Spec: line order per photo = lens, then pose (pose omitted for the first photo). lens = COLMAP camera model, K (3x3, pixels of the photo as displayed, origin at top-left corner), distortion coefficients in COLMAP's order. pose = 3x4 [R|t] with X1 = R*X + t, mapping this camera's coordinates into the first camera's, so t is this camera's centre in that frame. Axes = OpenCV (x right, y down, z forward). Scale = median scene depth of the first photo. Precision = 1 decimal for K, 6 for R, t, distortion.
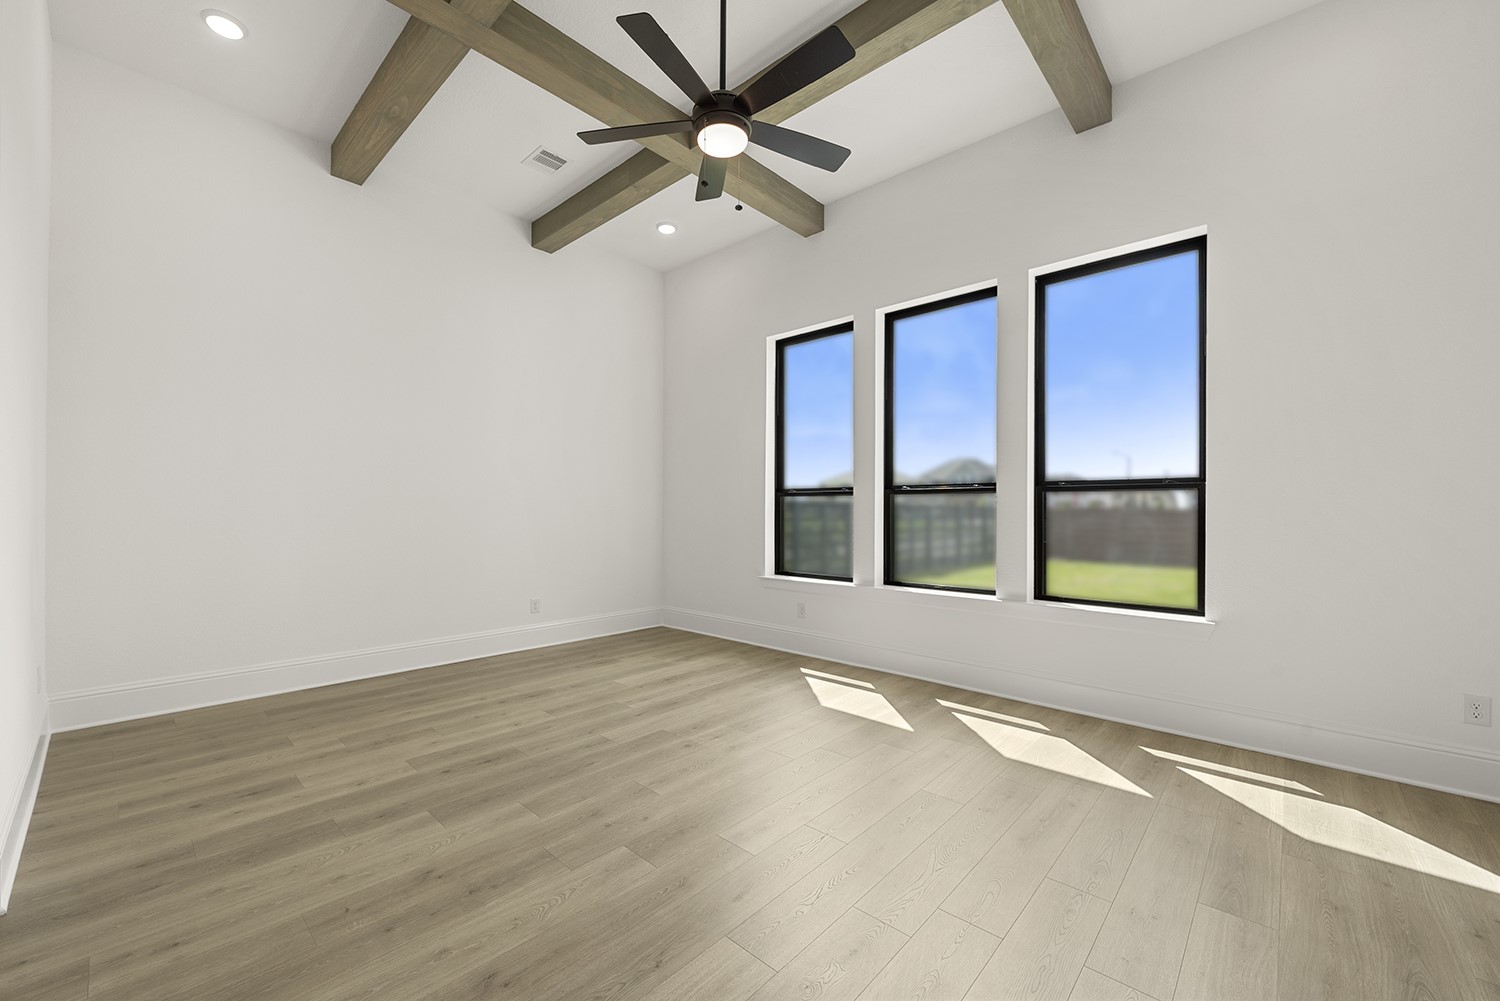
lens RADIAL K [[597.2, 0, 750.7], [0, 597.2, 506.0], [0, 0, 1]] dist [-0.006951, -0.002725]
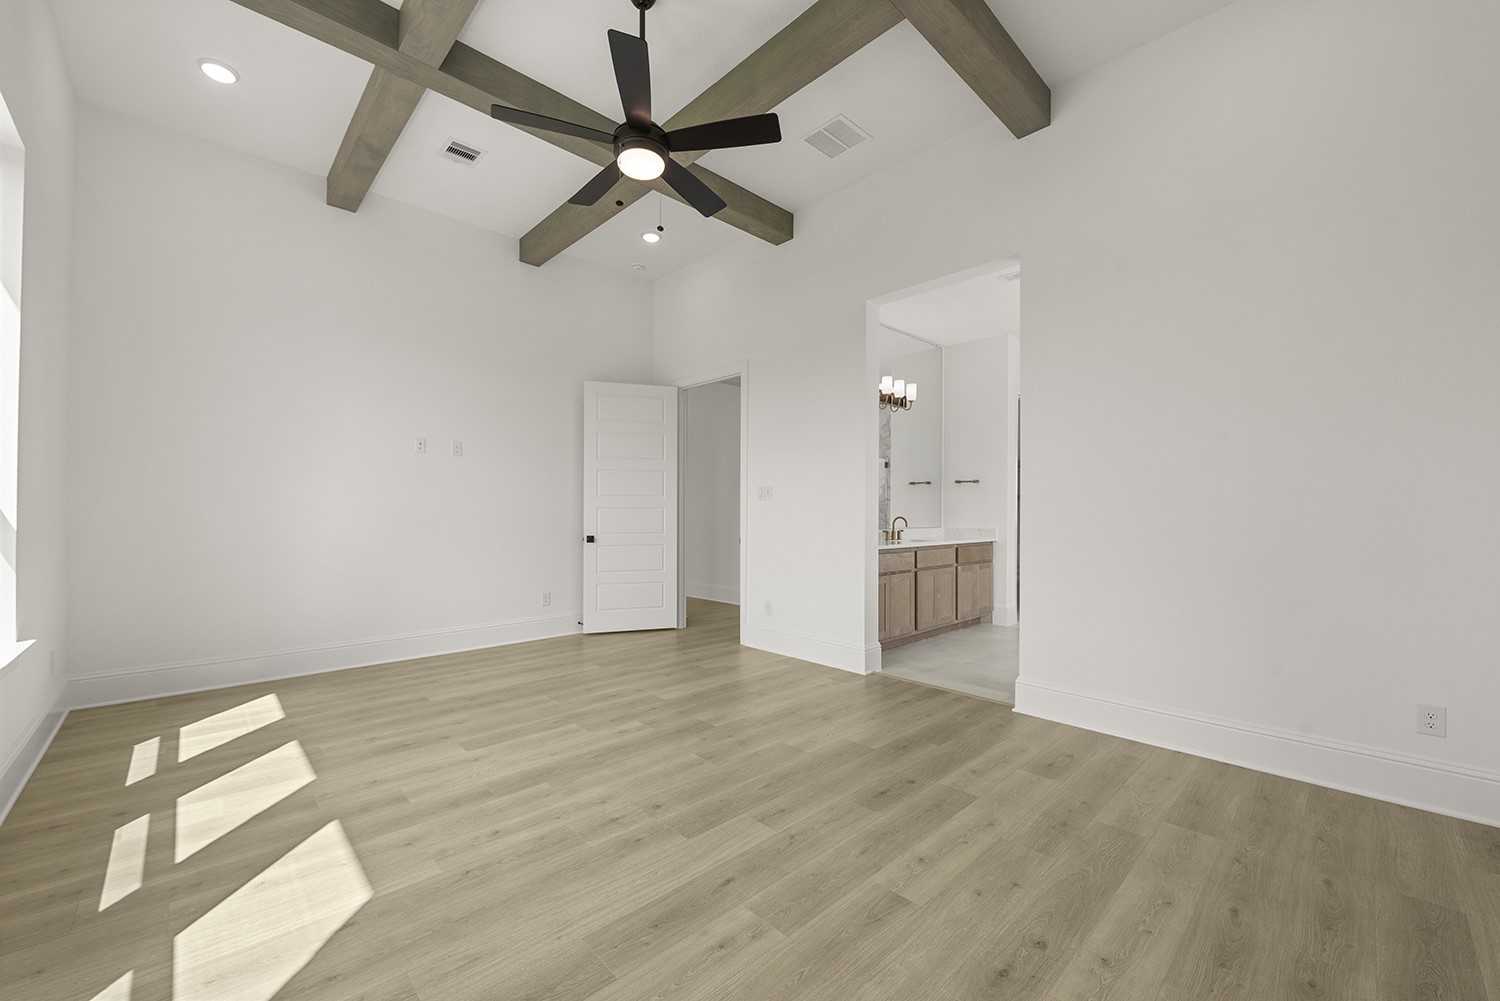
lens RADIAL K [[597.2, 0, 749.3], [0, 597.2, 505.5], [0, 0, 1]] dist [-0.006951, -0.002725]
pose [[-0.997734, -0.010115, 0.066515, -0.284640], [-0.011130, 0.999827, -0.014906, 0.011694], [-0.066353, -0.015613, -0.997674, 1.842483]]
